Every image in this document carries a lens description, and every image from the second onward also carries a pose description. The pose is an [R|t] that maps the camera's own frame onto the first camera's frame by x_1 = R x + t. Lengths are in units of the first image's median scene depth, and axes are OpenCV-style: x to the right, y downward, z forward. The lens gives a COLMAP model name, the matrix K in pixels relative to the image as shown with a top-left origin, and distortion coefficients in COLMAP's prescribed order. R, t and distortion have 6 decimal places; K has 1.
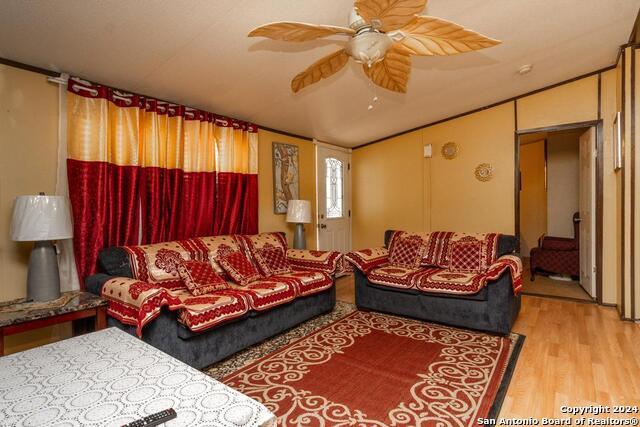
lens RADIAL K [[347.5, 0, 316.6], [0, 347.5, 210.0], [0, 0, 1]] dist [0.011406, -0.000286]
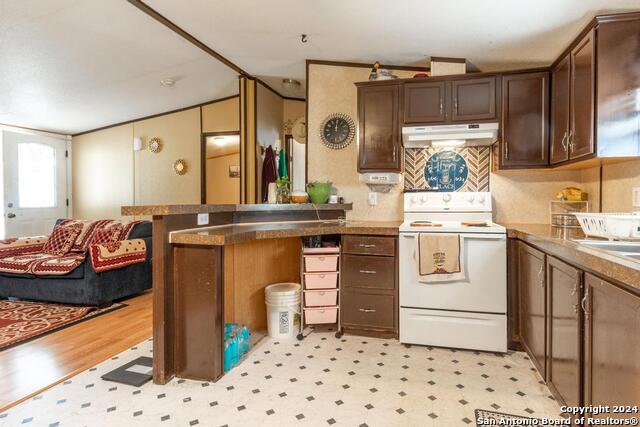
lens RADIAL K [[347.5, 0, 341.0], [0, 347.5, 202.8], [0, 0, 1]] dist [0.011406, -0.000286]
pose [[0.919858, 0.000516, 0.392251, 0.737507], [-0.007921, 0.999820, 0.017260, -0.018822], [-0.392172, -0.018984, 0.919696, -0.374215]]
